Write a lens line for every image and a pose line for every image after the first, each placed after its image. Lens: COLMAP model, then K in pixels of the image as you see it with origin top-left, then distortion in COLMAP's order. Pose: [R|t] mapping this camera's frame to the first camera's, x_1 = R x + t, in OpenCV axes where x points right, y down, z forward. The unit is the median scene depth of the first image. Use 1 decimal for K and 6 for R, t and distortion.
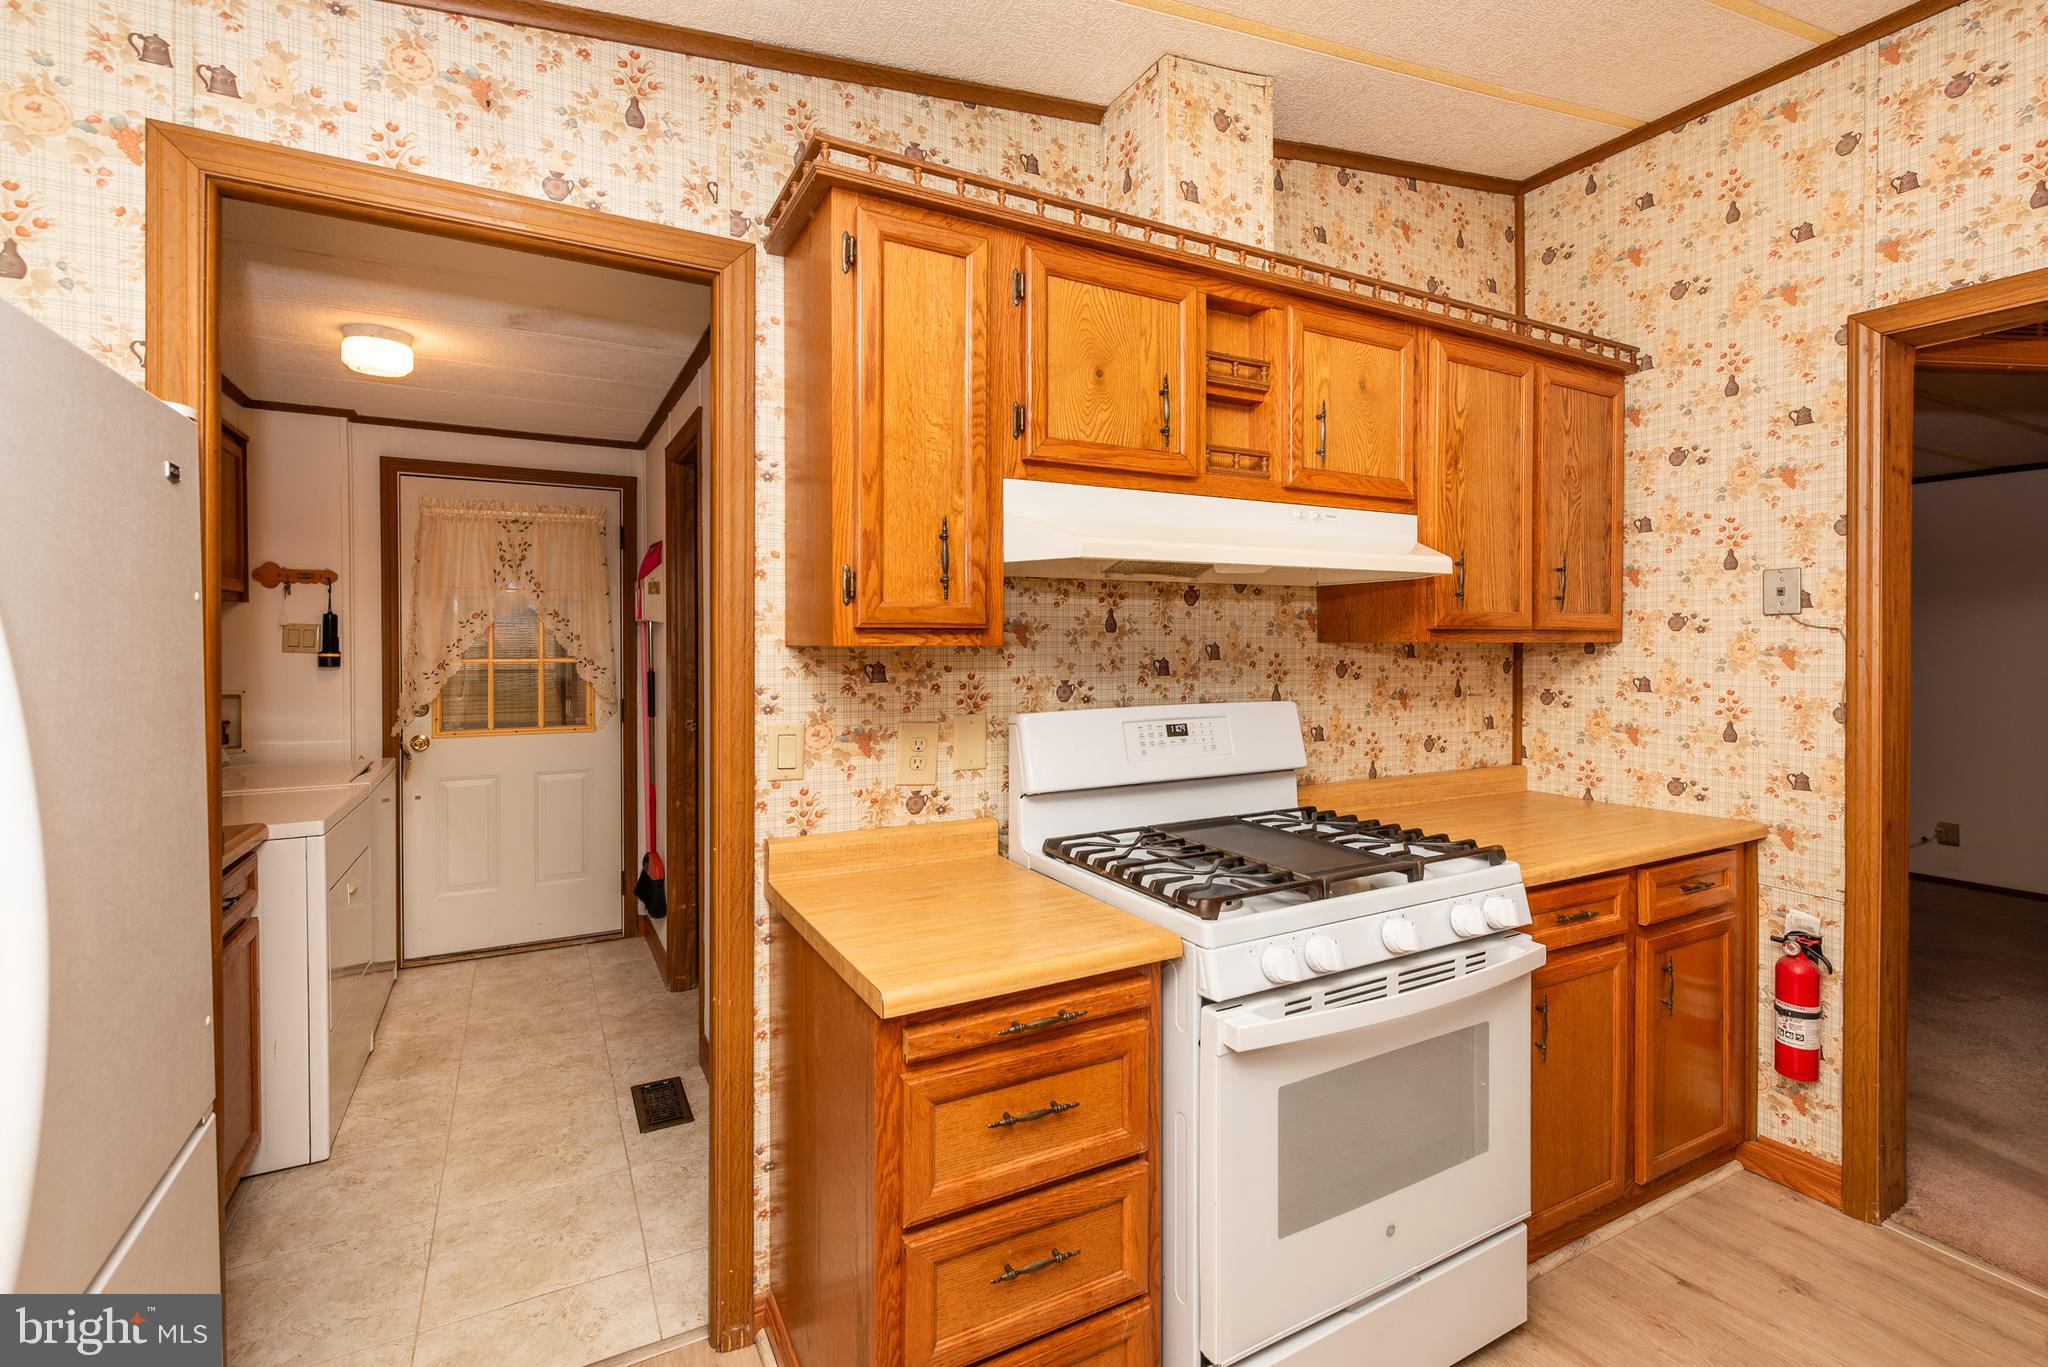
lens RADIAL K [[877.9, 0, 1049.5], [0, 877.9, 652.8], [0, 0, 1]] dist [0.004175, -0.002023]
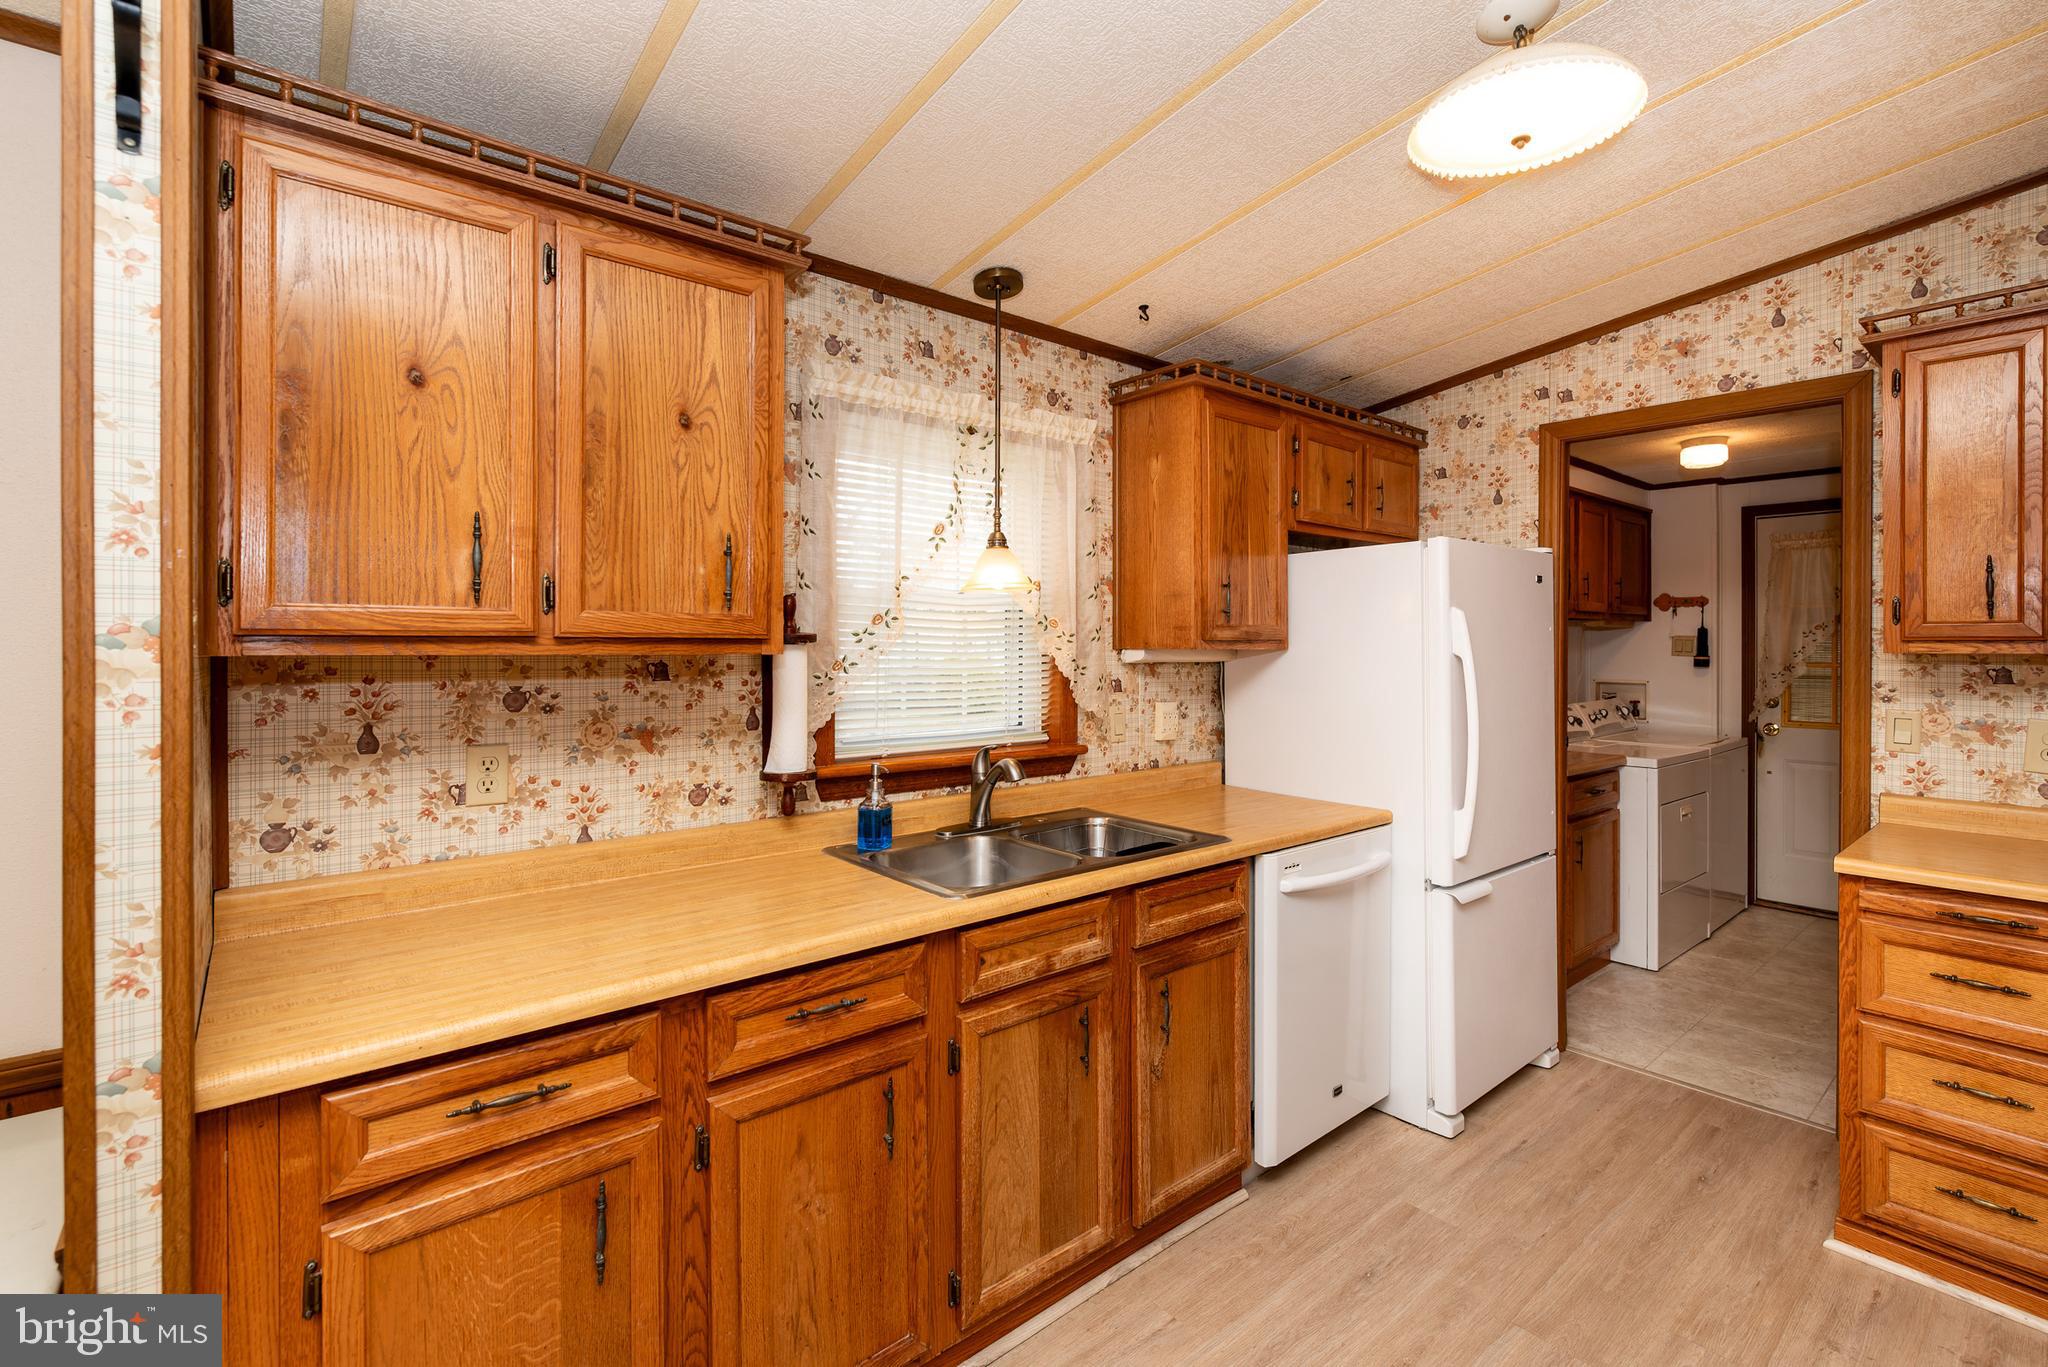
lens RADIAL K [[877.9, 0, 1022.0], [0, 877.9, 639.7], [0, 0, 1]] dist [0.004175, -0.002023]
pose [[0.140755, -0.006277, -0.990025, 0.394979], [-0.015574, 0.999842, -0.008554, 0.002046], [0.989922, 0.016623, 0.140635, -0.248197]]
